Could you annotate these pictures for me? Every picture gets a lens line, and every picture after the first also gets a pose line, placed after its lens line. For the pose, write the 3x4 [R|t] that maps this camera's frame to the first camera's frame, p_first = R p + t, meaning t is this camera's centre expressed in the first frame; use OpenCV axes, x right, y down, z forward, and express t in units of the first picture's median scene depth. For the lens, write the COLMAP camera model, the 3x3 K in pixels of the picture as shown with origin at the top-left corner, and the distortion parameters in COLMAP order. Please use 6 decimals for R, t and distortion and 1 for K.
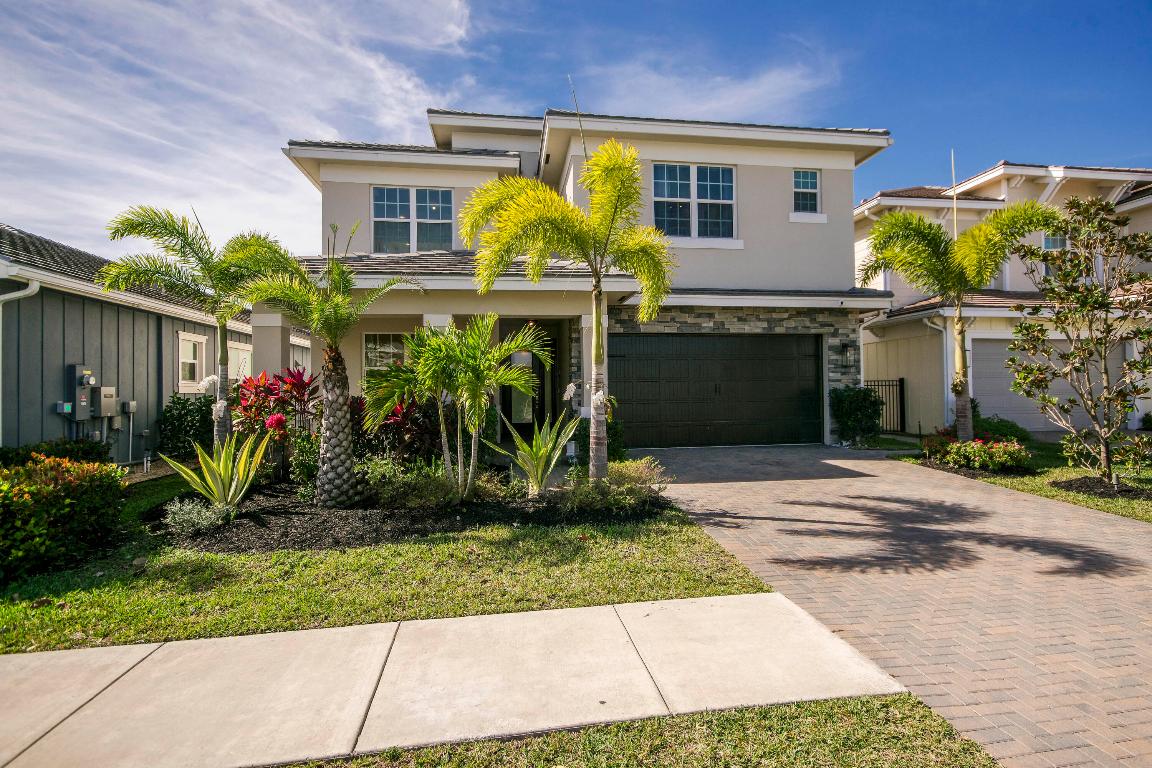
lens RADIAL K [[588.0, 0, 603.6], [0, 588.0, 385.6], [0, 0, 1]] dist [0.020125, -0.014345]
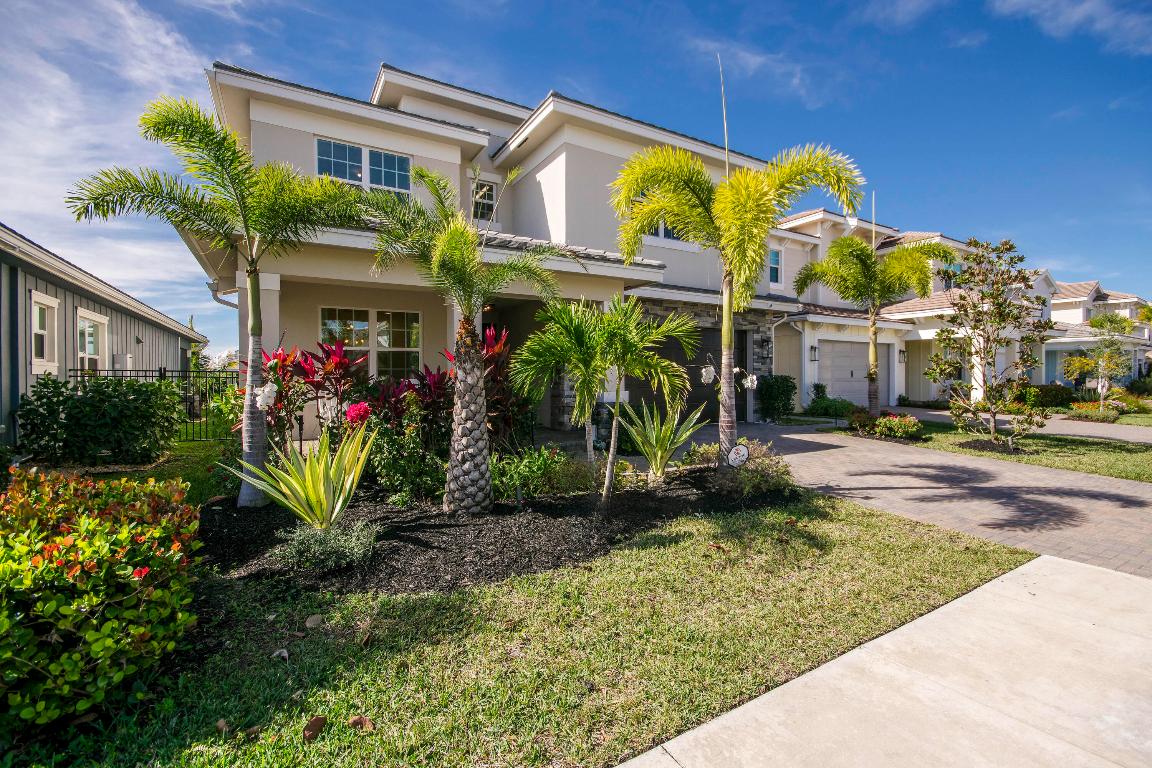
lens RADIAL K [[513.4, 0, 609.7], [0, 513.4, 381.6], [0, 0, 1]] dist [0.003722, -0.010218]
pose [[0.920651, 0.004012, 0.390365, -0.295007], [-0.010430, 0.999843, 0.014321, 0.004603], [-0.390247, -0.017256, 0.920549, 0.139975]]
